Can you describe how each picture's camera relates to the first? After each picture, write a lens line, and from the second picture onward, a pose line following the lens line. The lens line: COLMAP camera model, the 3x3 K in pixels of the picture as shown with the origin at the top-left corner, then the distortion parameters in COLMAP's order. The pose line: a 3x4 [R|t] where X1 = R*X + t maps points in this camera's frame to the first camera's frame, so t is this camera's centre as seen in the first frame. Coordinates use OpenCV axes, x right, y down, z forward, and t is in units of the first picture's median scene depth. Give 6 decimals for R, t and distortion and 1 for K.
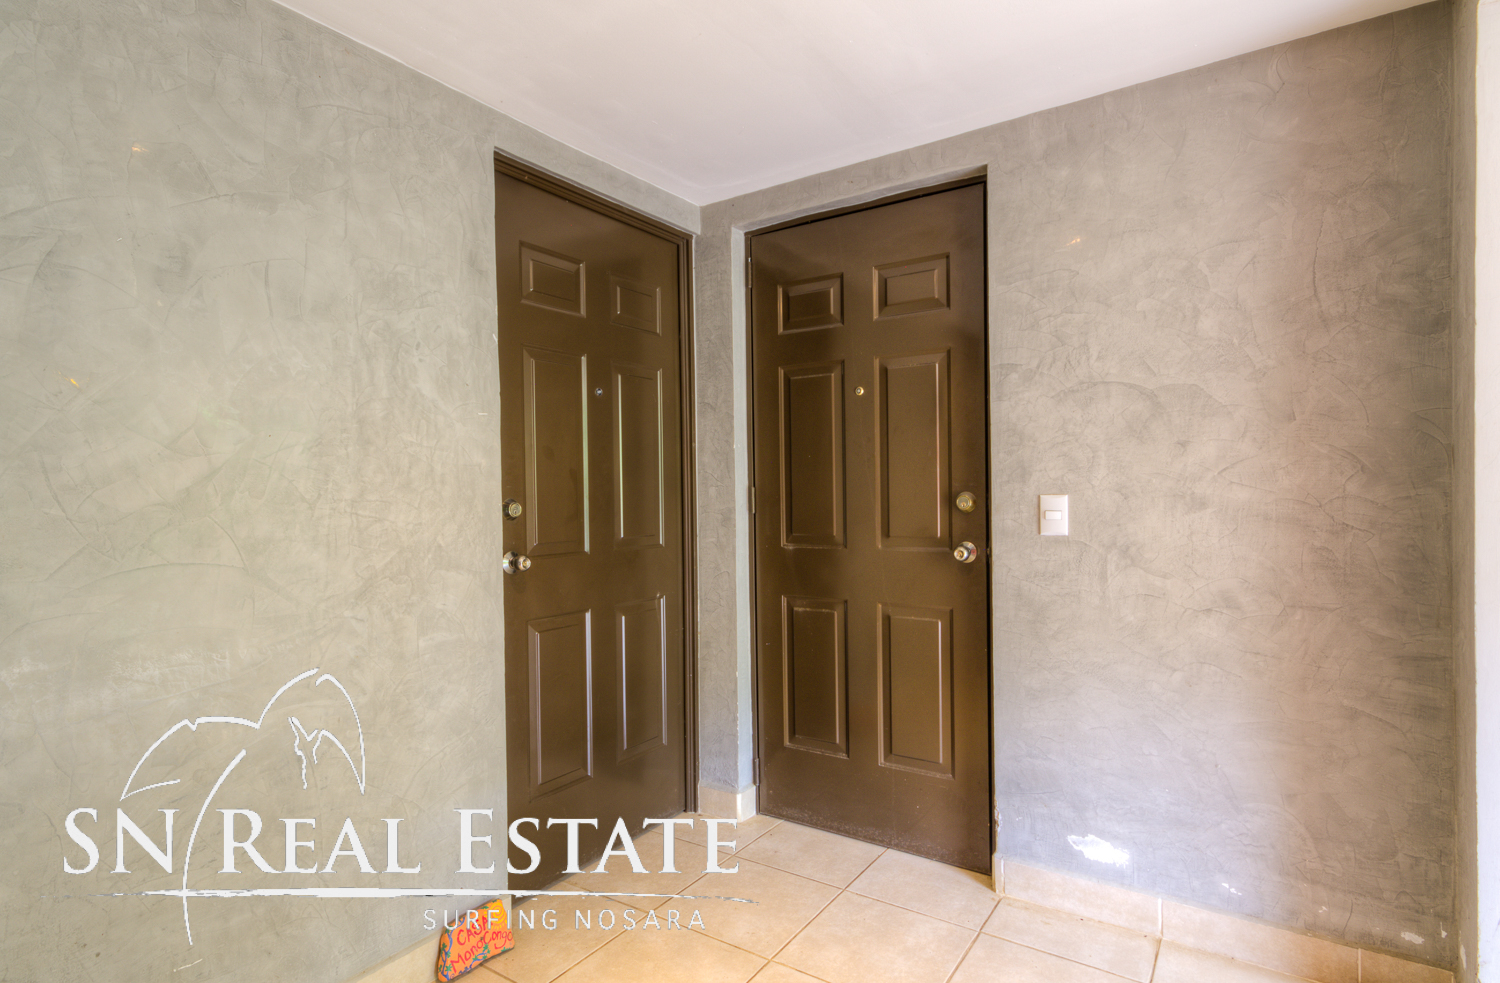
lens RADIAL K [[770.8, 0, 754.7], [0, 770.8, 508.2], [0, 0, 1]] dist [0.013913, 0.008754]
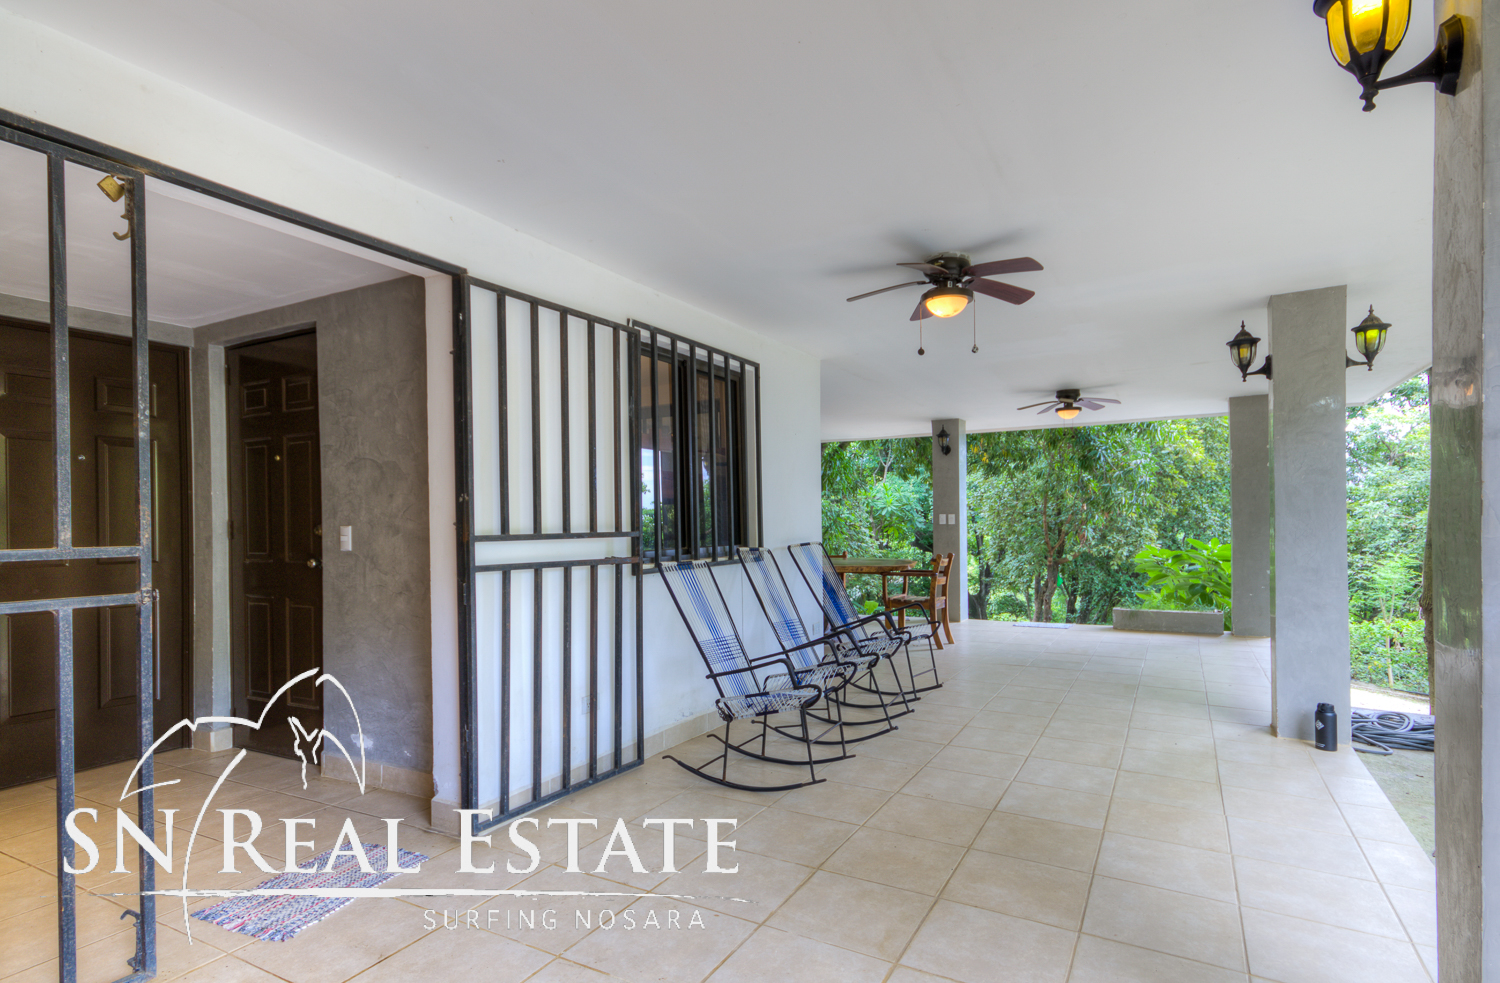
lens RADIAL K [[770.8, 0, 754.7], [0, 770.8, 508.2], [0, 0, 1]] dist [0.013913, 0.008754]
pose [[0.996132, -0.012053, 0.087037, 1.145297], [0.013984, 0.999668, -0.021619, -0.007382], [-0.086747, 0.022752, 0.995970, -0.731702]]
